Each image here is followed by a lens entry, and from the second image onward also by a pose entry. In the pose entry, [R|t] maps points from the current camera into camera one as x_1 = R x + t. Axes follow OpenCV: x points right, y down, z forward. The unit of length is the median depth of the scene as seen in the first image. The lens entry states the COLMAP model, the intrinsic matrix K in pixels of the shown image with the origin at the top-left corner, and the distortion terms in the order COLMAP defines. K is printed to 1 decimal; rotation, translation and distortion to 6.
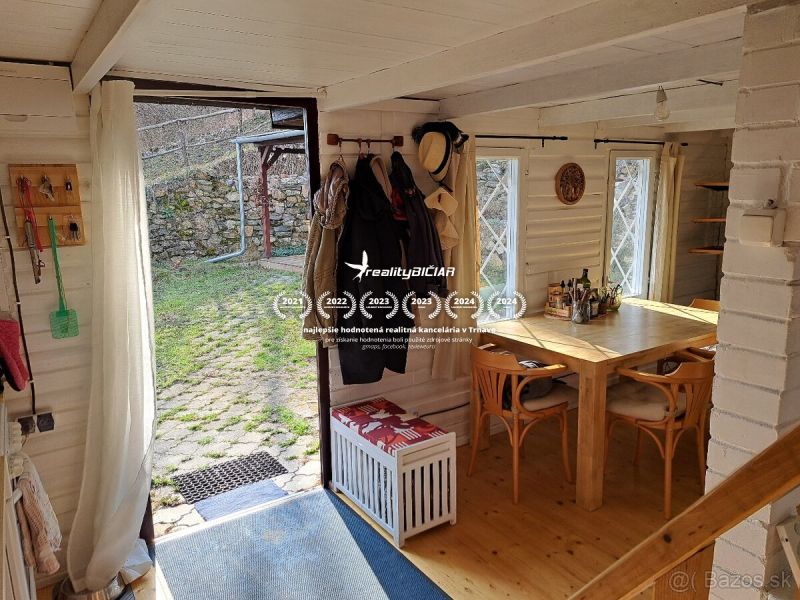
lens RADIAL K [[581.4, 0, 399.6], [0, 581.4, 299.8], [0, 0, 1]] dist [0.069684, -0.061011]
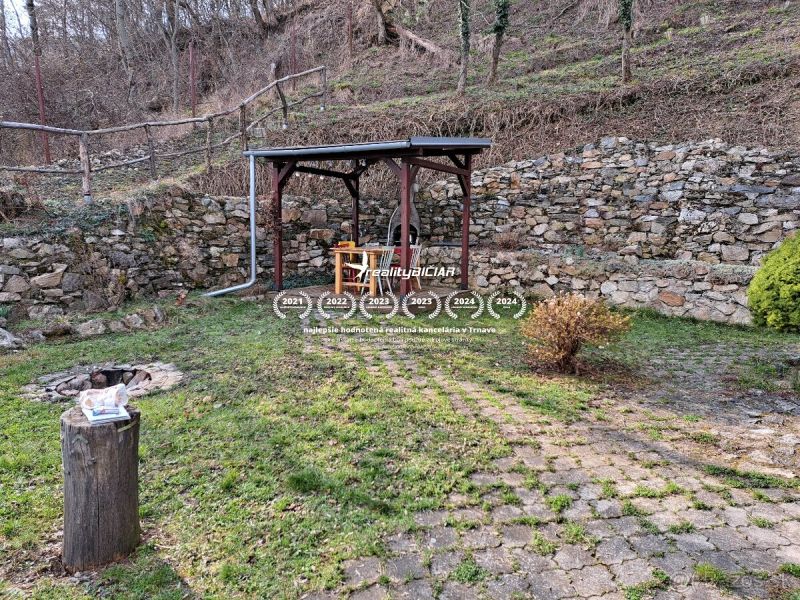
lens RADIAL K [[581.4, 0, 400.2], [0, 581.4, 297.1], [0, 0, 1]] dist [0.069684, -0.061011]
pose [[0.945532, -0.010419, 0.325361, -0.326620], [0.032417, 0.997533, -0.062264, -0.003656], [-0.323910, 0.069420, 0.943538, 0.138454]]
